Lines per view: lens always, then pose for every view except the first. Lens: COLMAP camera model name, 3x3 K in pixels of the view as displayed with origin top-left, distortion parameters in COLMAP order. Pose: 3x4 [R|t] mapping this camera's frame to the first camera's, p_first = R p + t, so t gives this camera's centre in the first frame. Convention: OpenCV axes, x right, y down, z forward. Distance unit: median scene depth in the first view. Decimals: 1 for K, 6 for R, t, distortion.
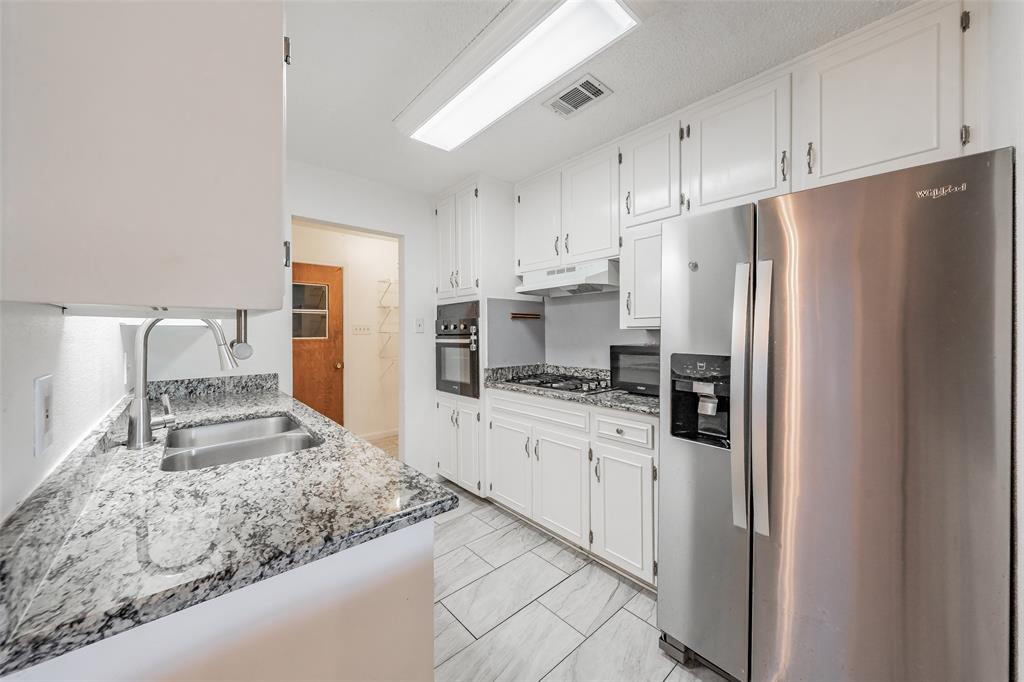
lens RADIAL K [[392.1, 0, 524.8], [0, 392.1, 332.3], [0, 0, 1]] dist [-0.000424, -0.000174]
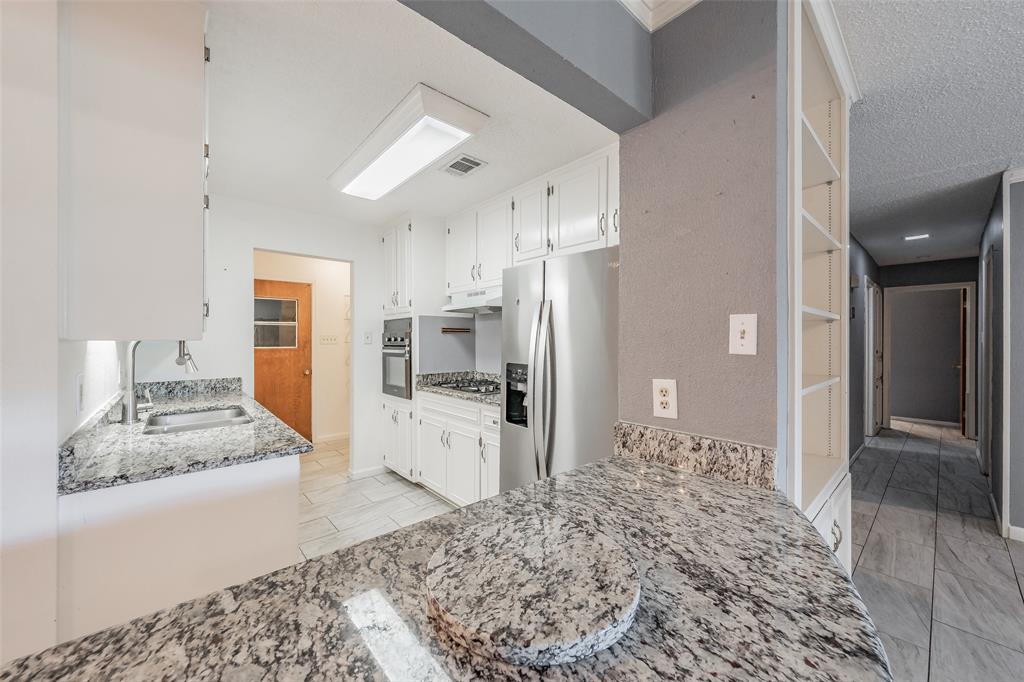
lens RADIAL K [[408.2, 0, 524.5], [0, 408.2, 340.4], [0, 0, 1]] dist [-0.000891, -0.000145]
pose [[0.999961, 0.003689, -0.008077, 0.288890], [-0.003673, 0.999991, 0.002033, -0.018743], [0.008084, -0.002003, 0.999965, -0.292940]]
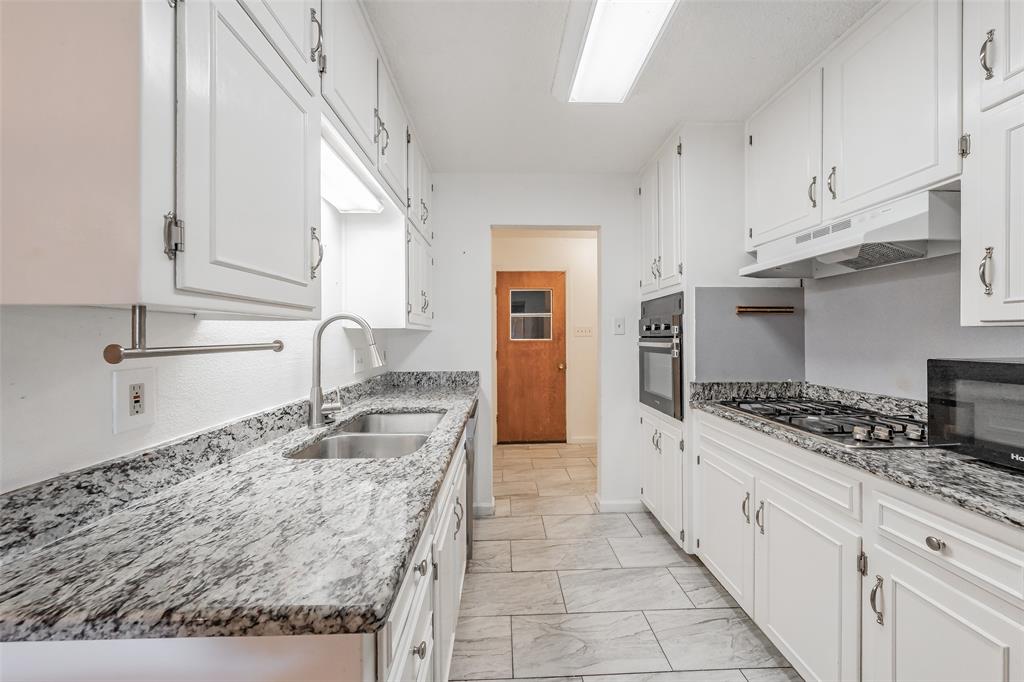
lens RADIAL K [[379.2, 0, 494.8], [0, 379.2, 338.0], [0, 0, 1]] dist [-0.002457, -0.000234]
pose [[0.743645, 0.004813, -0.668557, 0.124369], [0.001487, 0.999960, 0.008853, 0.001493], [0.668573, -0.007577, 0.743608, 0.260933]]
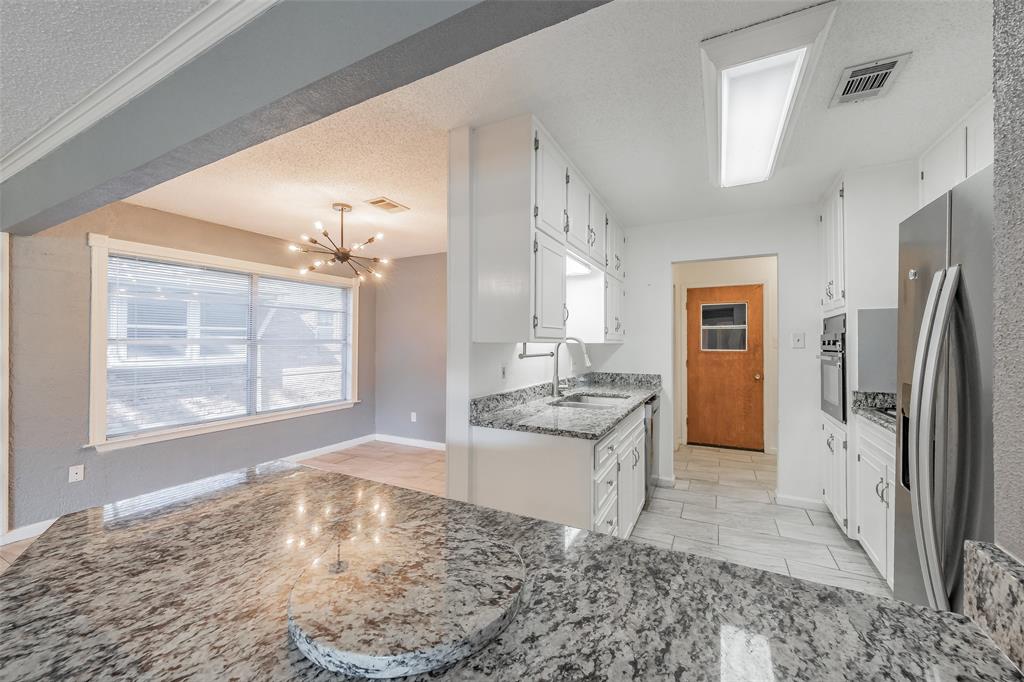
lens RADIAL K [[382.4, 0, 486.4], [0, 382.4, 338.8], [0, 0, 1]] dist [-0.001015, -0.000148]
pose [[0.306366, -0.003982, -0.951905, 0.555893], [-0.003220, 0.999981, -0.005219, -0.020100], [0.951908, 0.004664, 0.306348, -0.043952]]
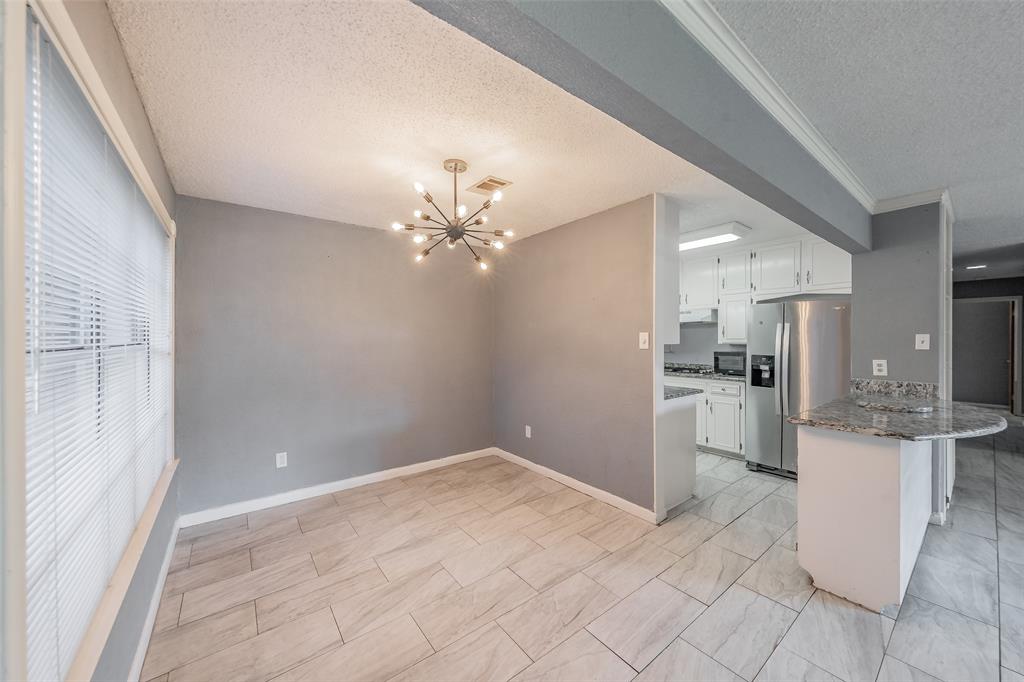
lens RADIAL K [[397.5, 0, 525.9], [0, 397.5, 339.7], [0, 0, 1]] dist [0.000760, 0.000078]
pose [[0.997540, 0.001690, -0.070075, -0.611987], [-0.001437, 0.999992, 0.003665, -0.035537], [0.070081, -0.003555, 0.997535, -1.140689]]
